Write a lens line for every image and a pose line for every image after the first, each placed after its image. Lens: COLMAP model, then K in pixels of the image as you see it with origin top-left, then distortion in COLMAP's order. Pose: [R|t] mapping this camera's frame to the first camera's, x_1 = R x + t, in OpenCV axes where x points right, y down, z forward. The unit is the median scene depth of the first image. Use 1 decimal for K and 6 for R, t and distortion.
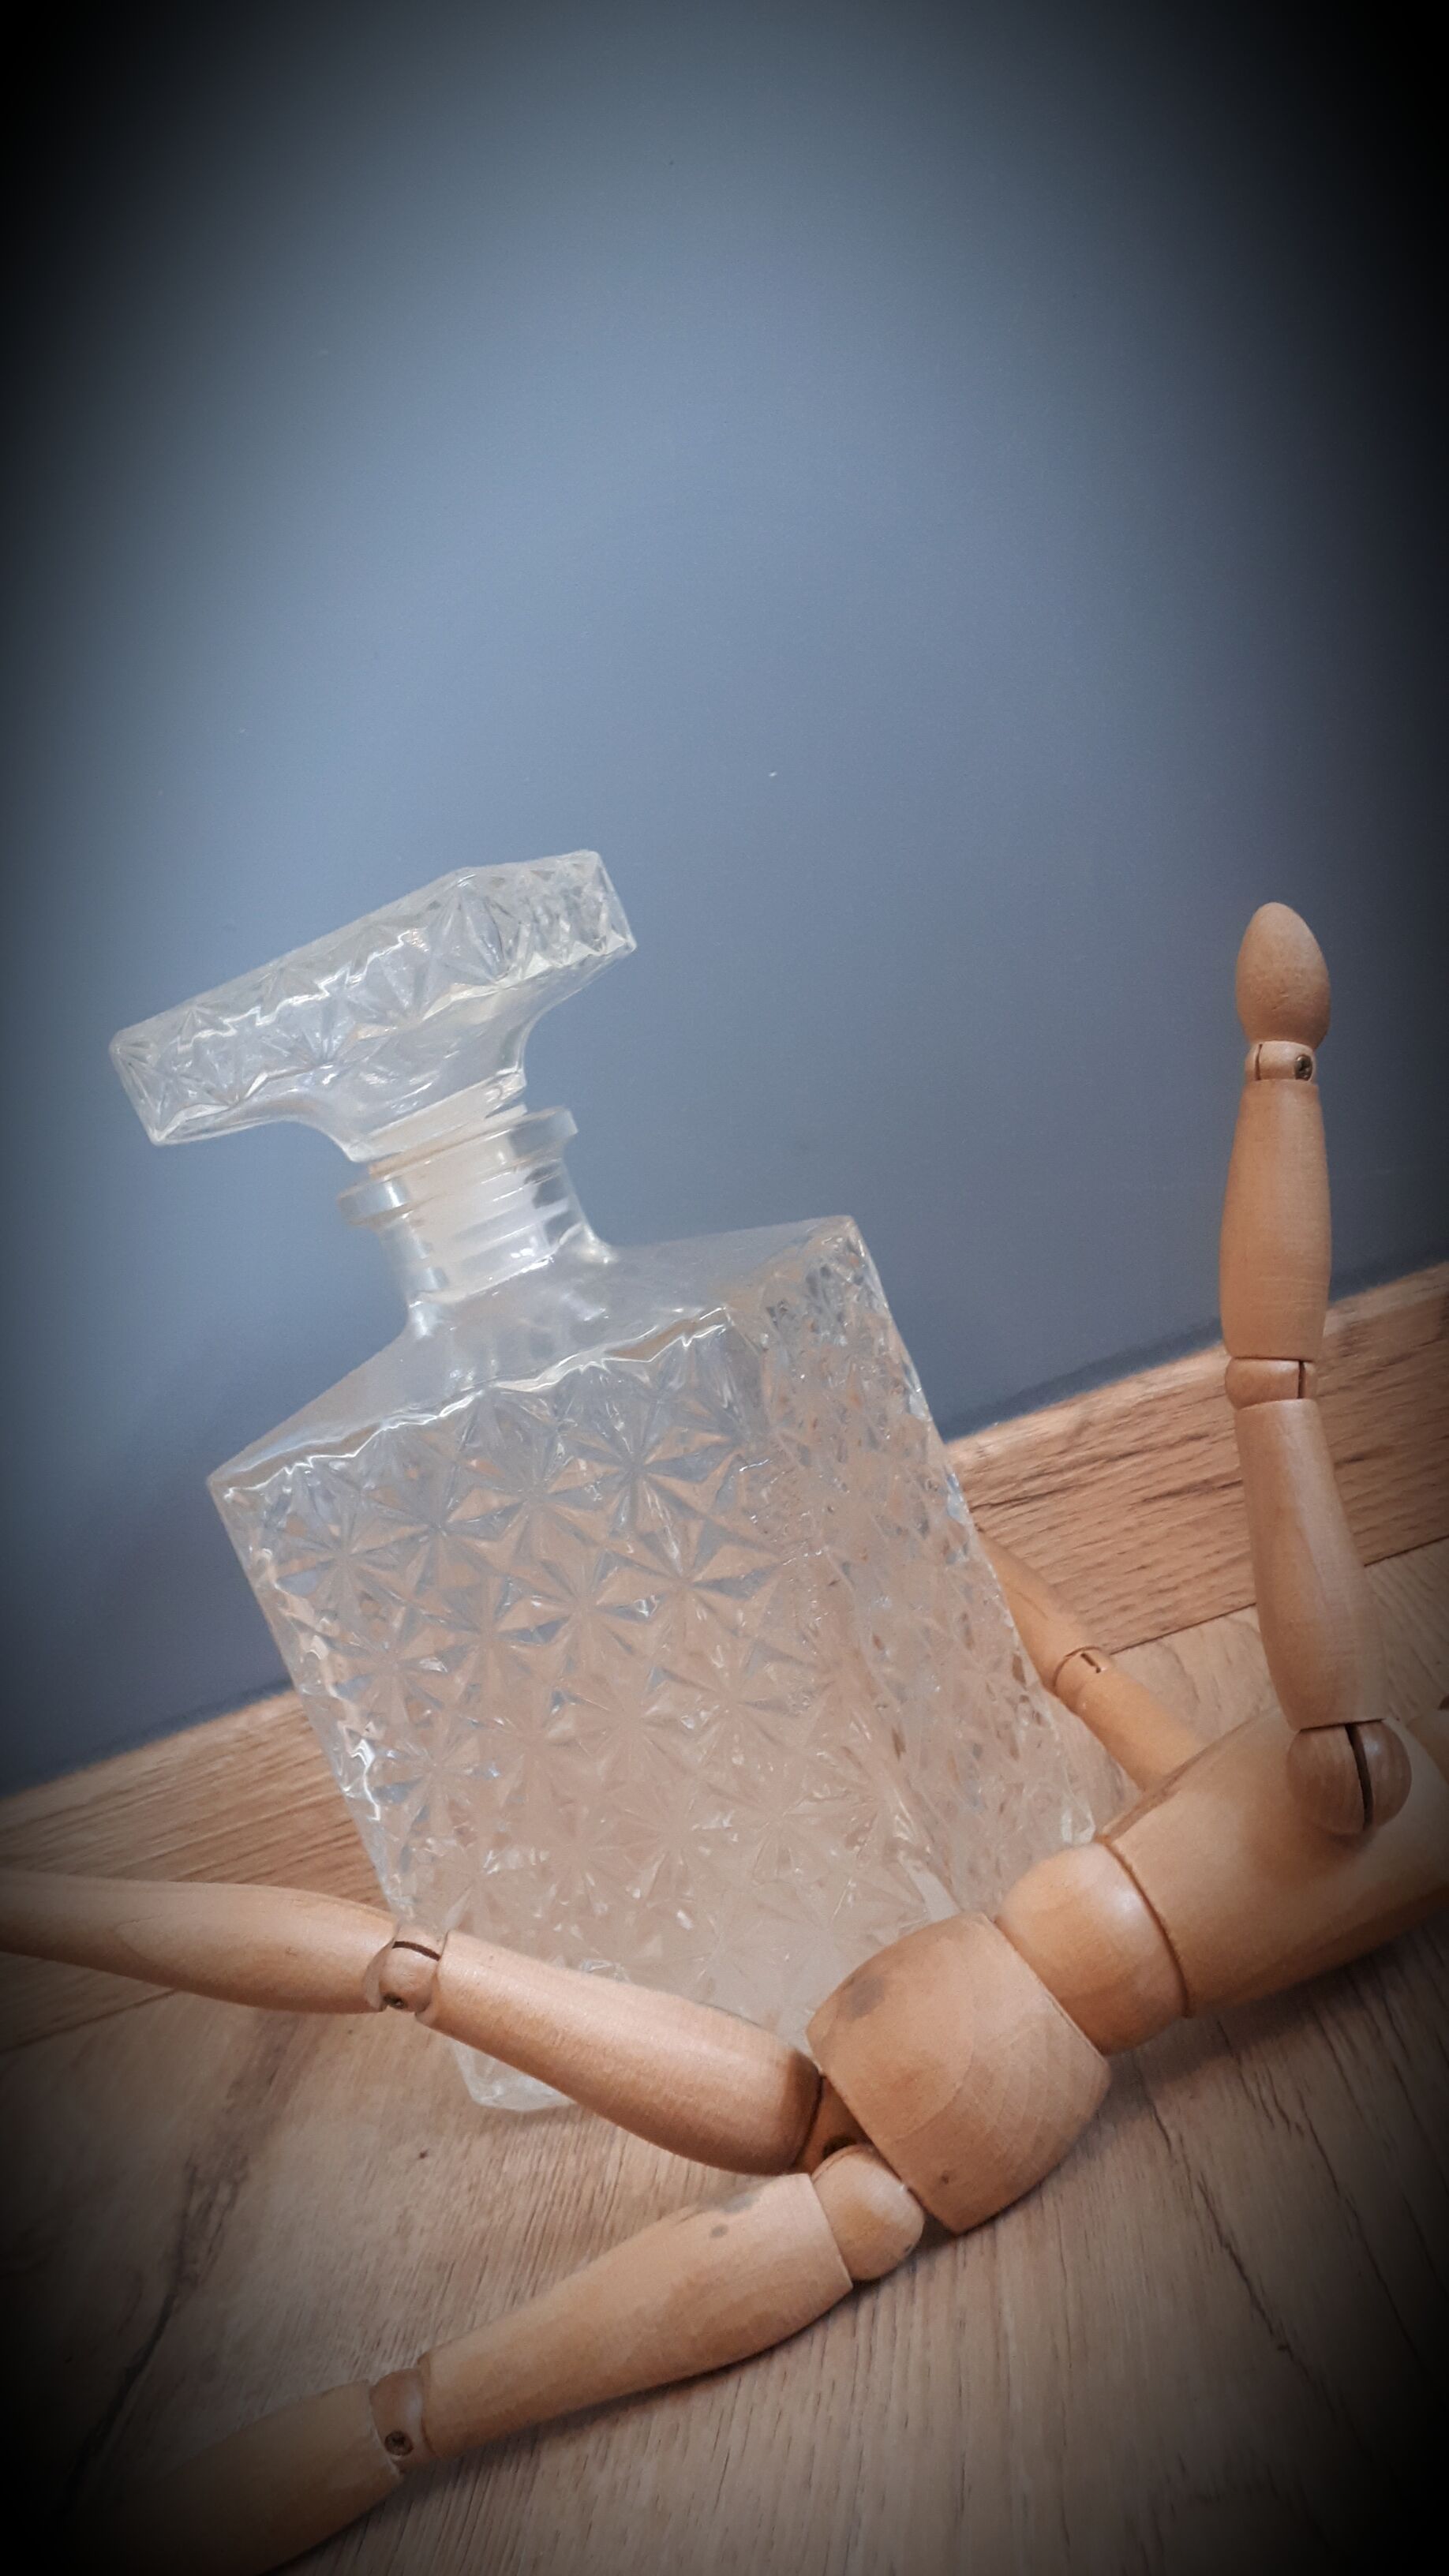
lens RADIAL K [[2161.0, 0, 720.3], [0, 2161.0, 1248.0], [0, 0, 1]] dist [0.138866, -0.360113]
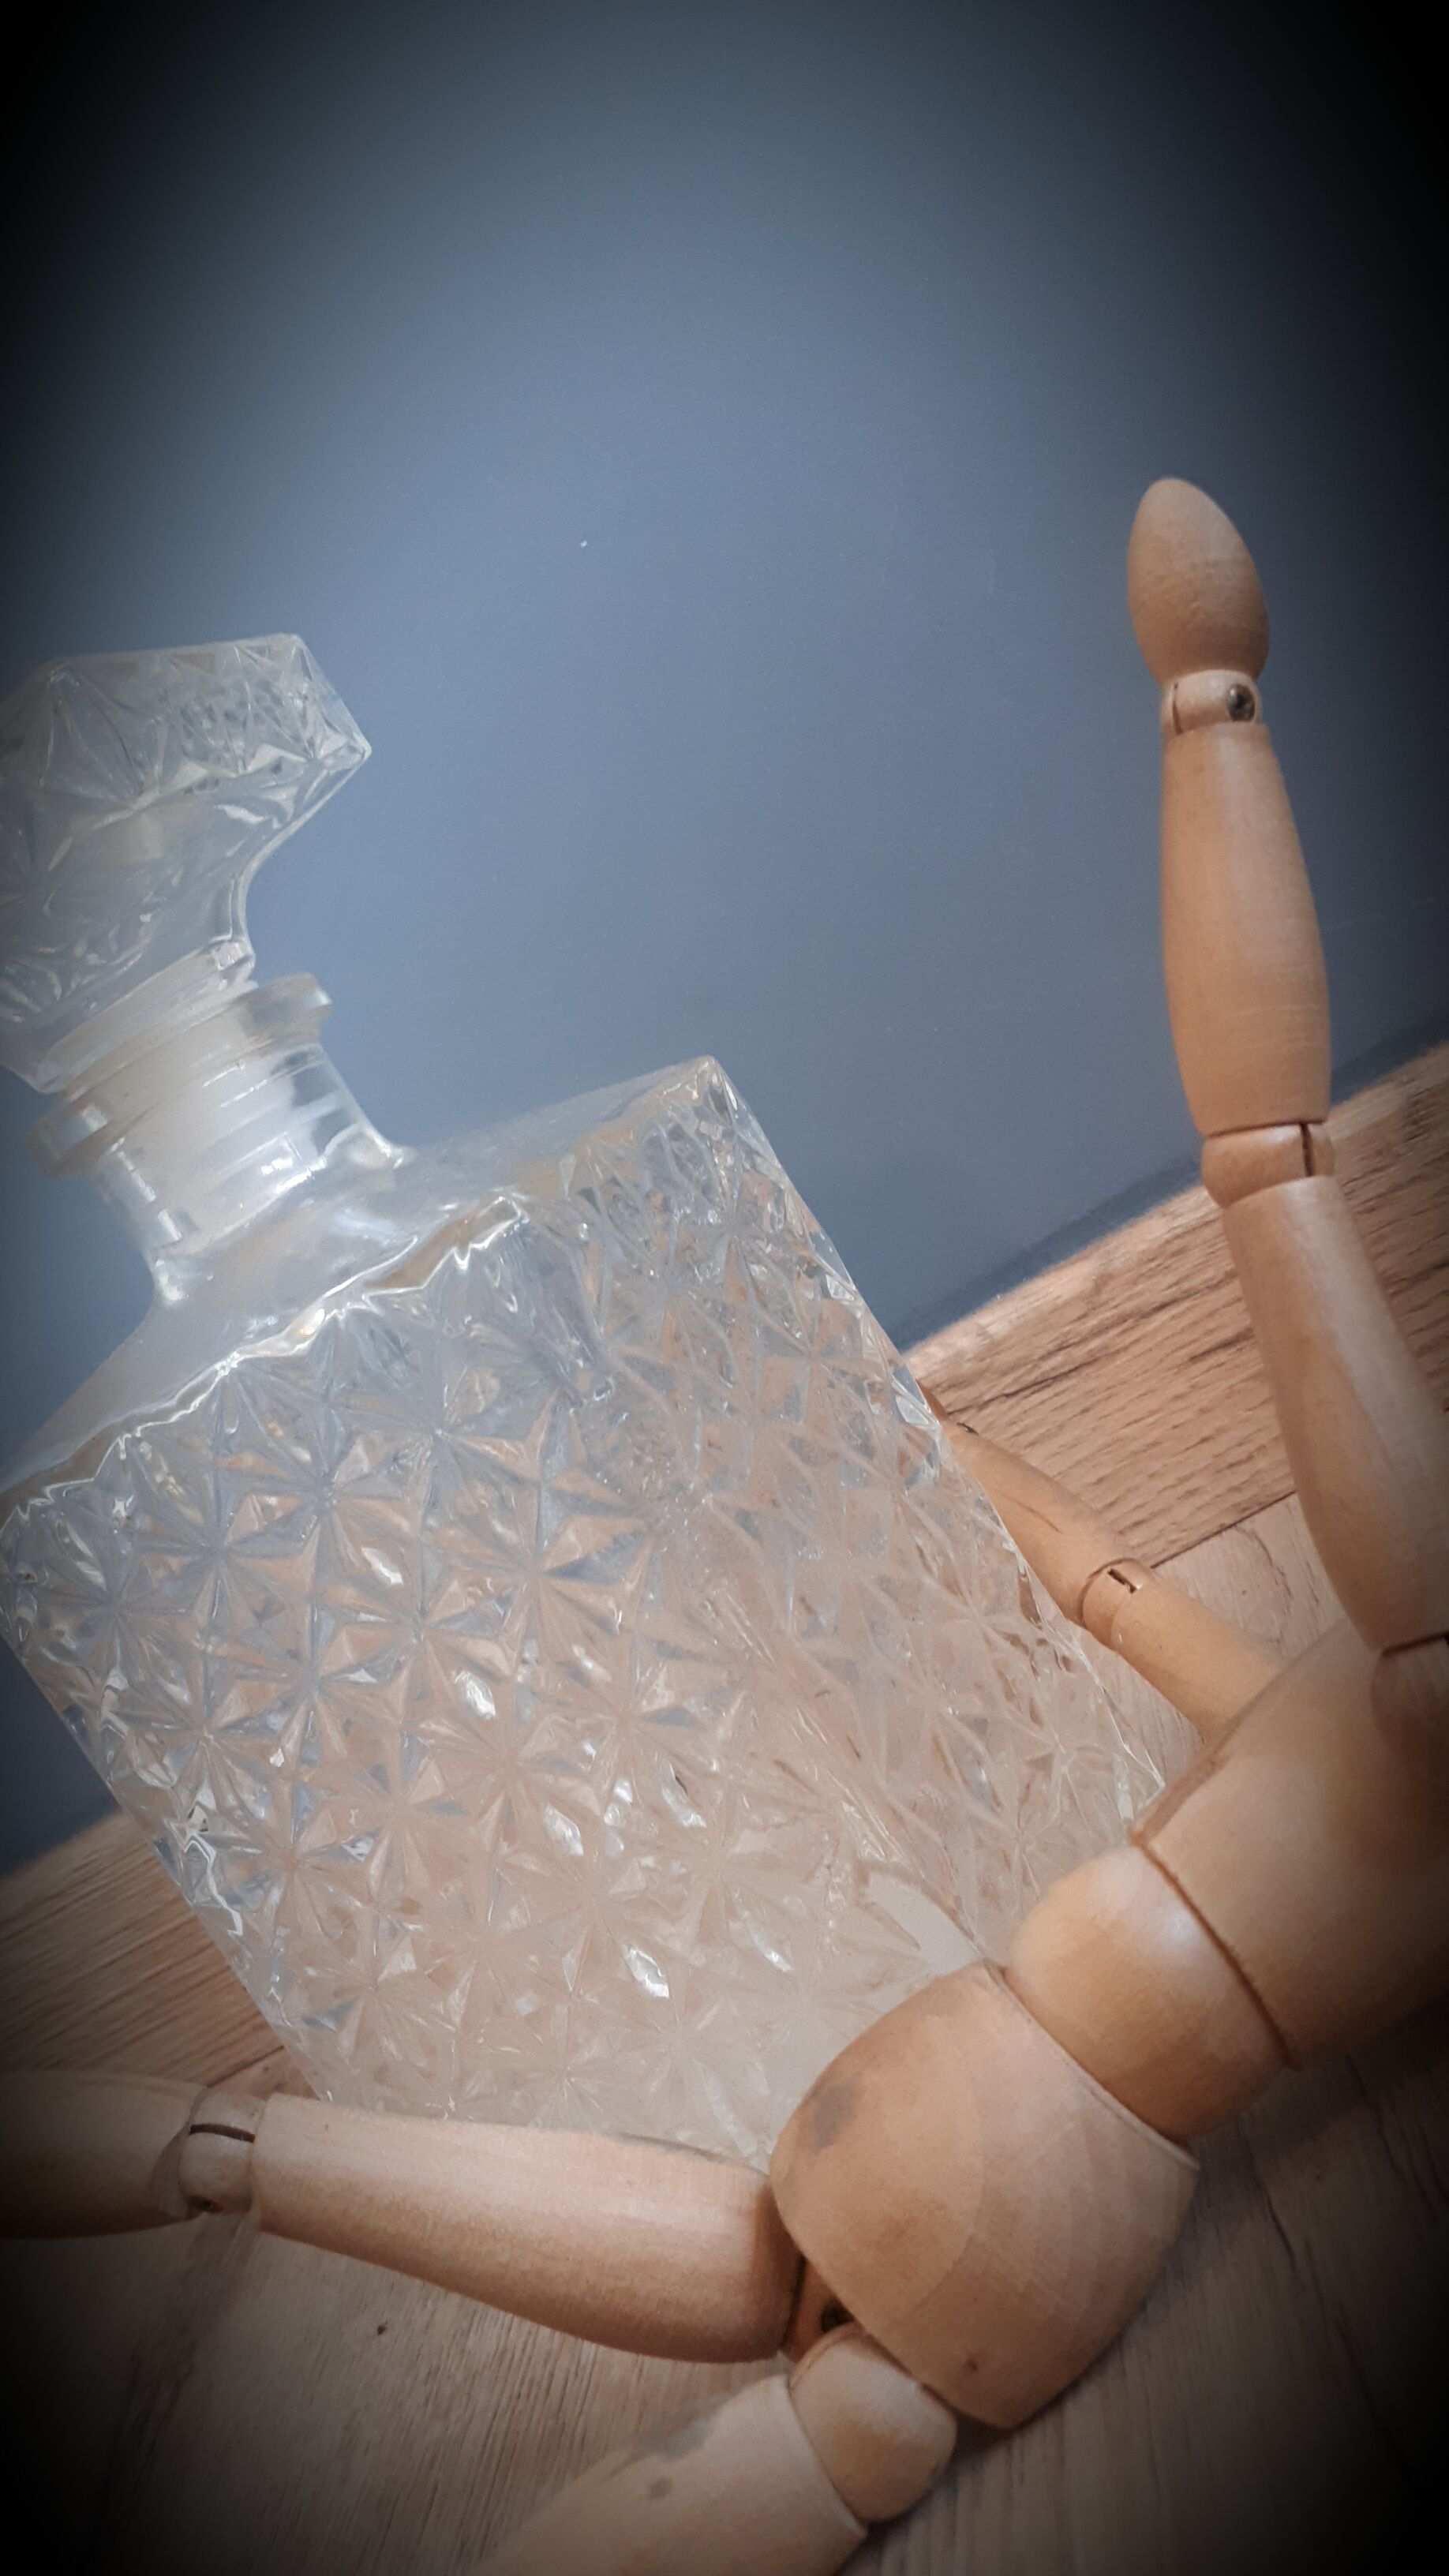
lens RADIAL K [[2126.8, 0, 716.7], [0, 2126.8, 1265.3], [0, 0, 1]] dist [0.137946, -0.324649]
pose [[0.983729, -0.169039, -0.060846, 0.101097], [0.171061, 0.984813, 0.029677, 0.037909], [0.054906, -0.039603, 0.997706, 0.266216]]
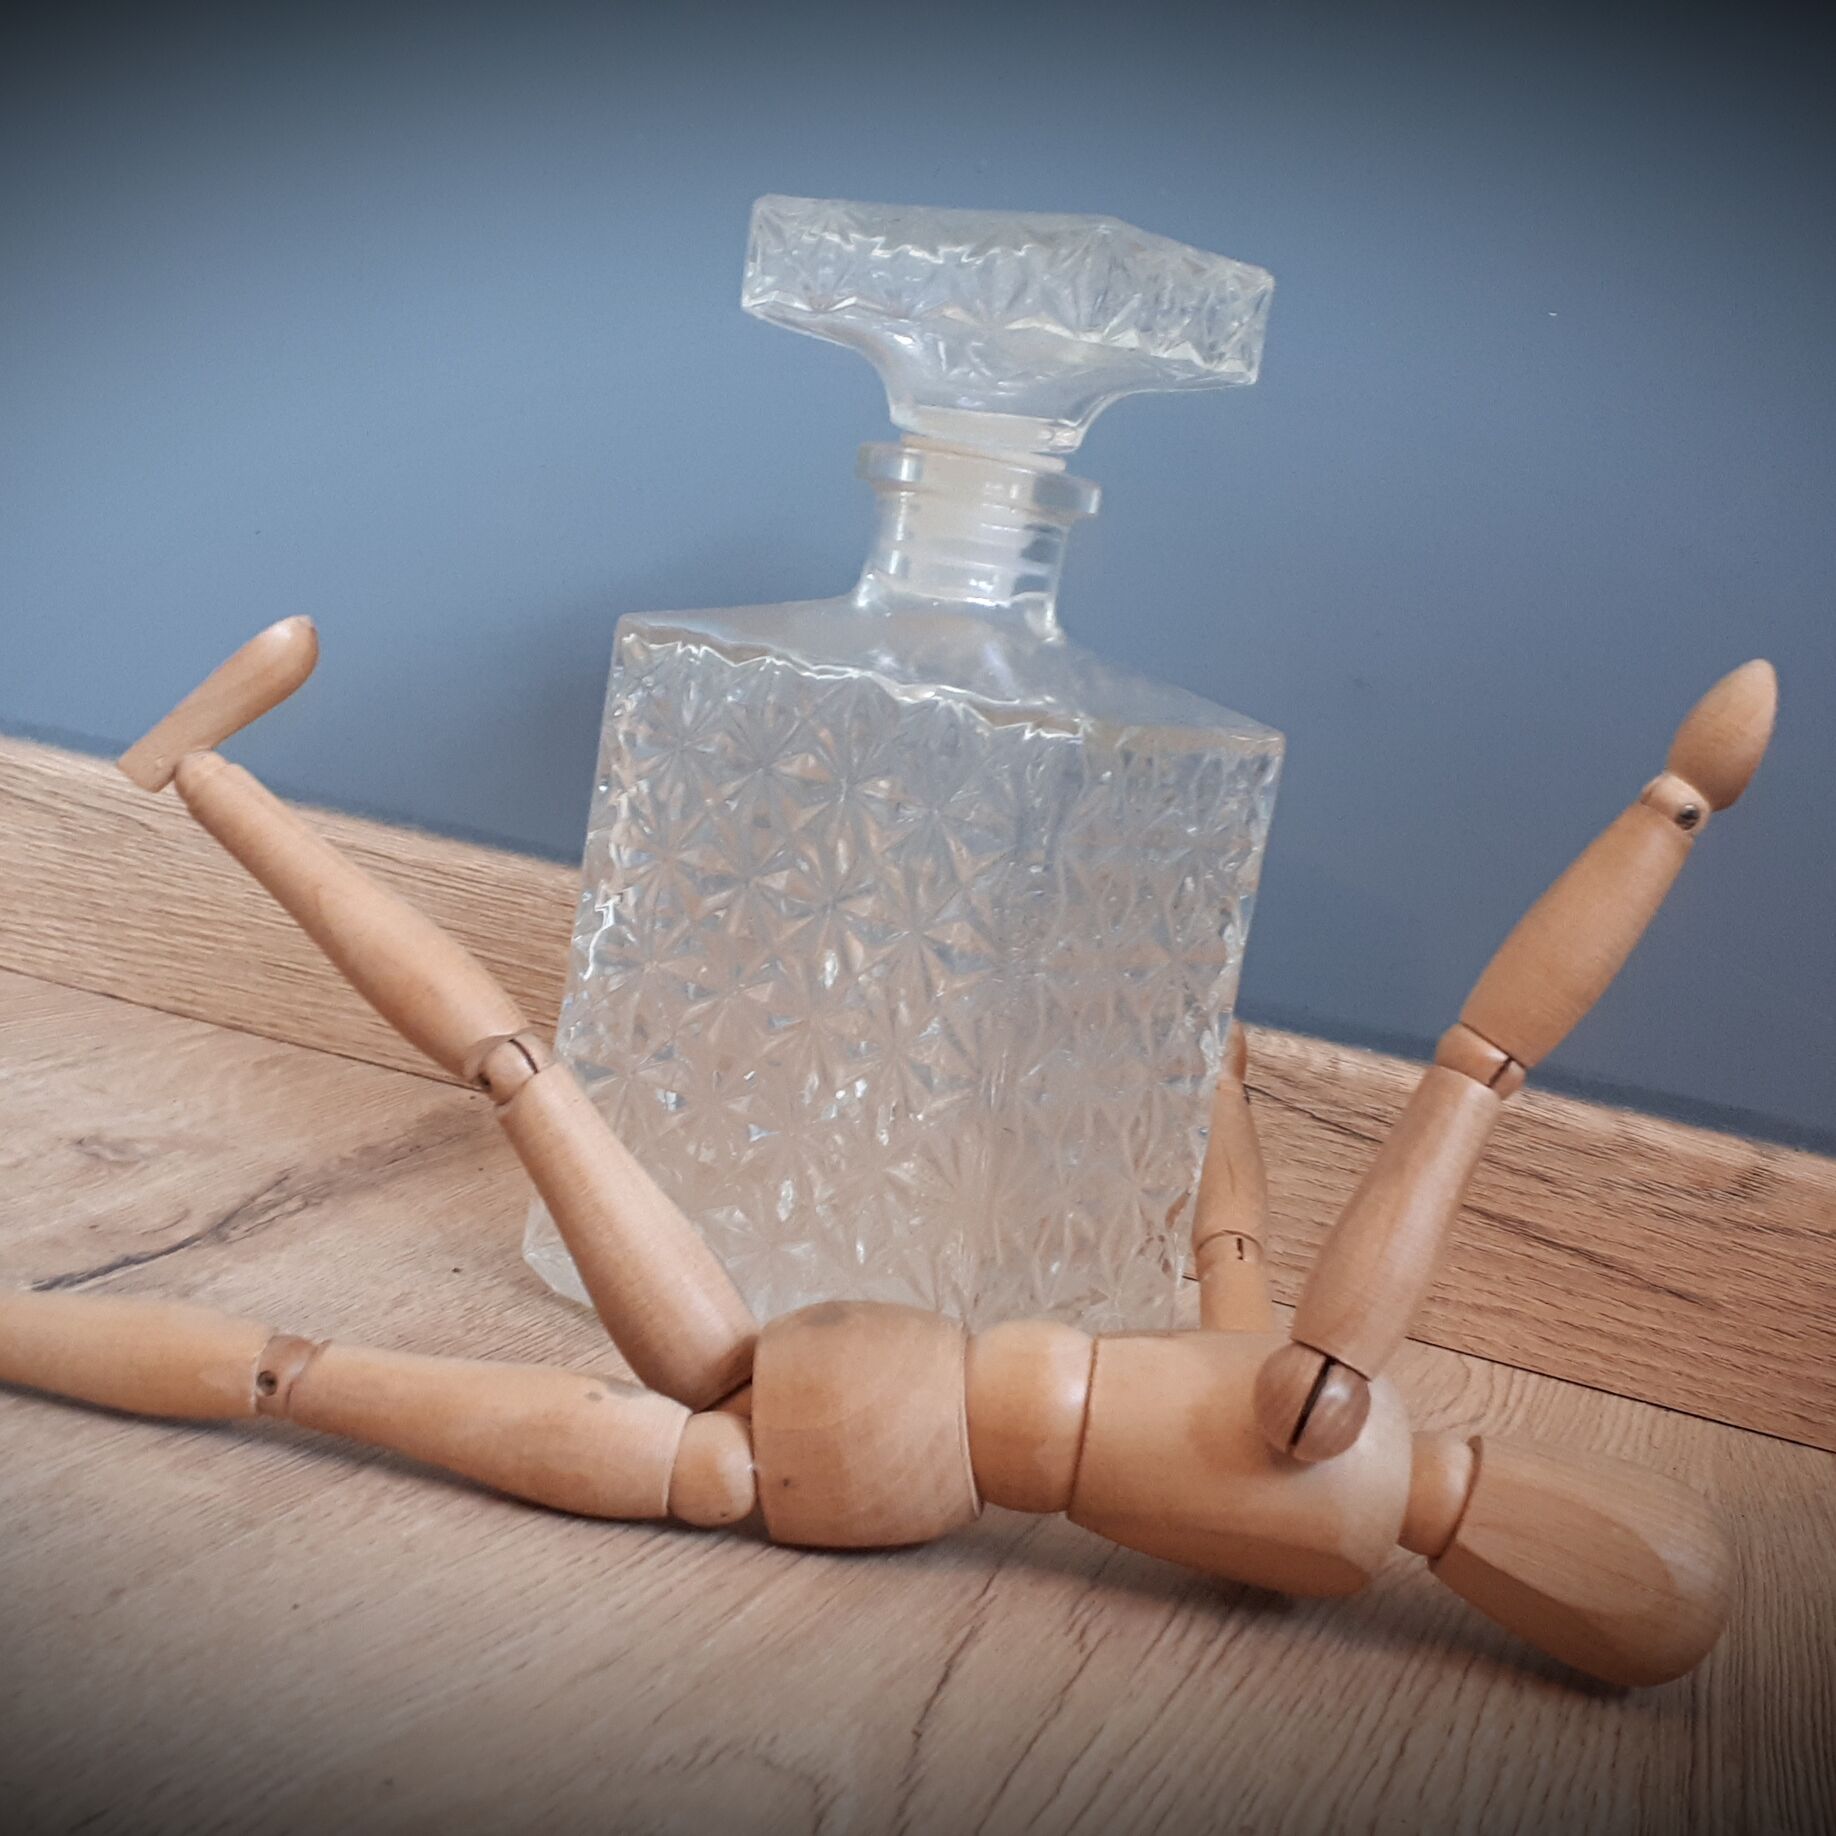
lens RADIAL K [[2736.2, 0, 886.7], [0, 2736.2, 920.0], [0, 0, 1]] dist [0.309781, -1.219331]
pose [[0.816216, 0.547763, -0.183704, 0.199032], [-0.532090, 0.836588, 0.130385, -0.012997], [0.225105, -0.008675, 0.974296, -0.270139]]
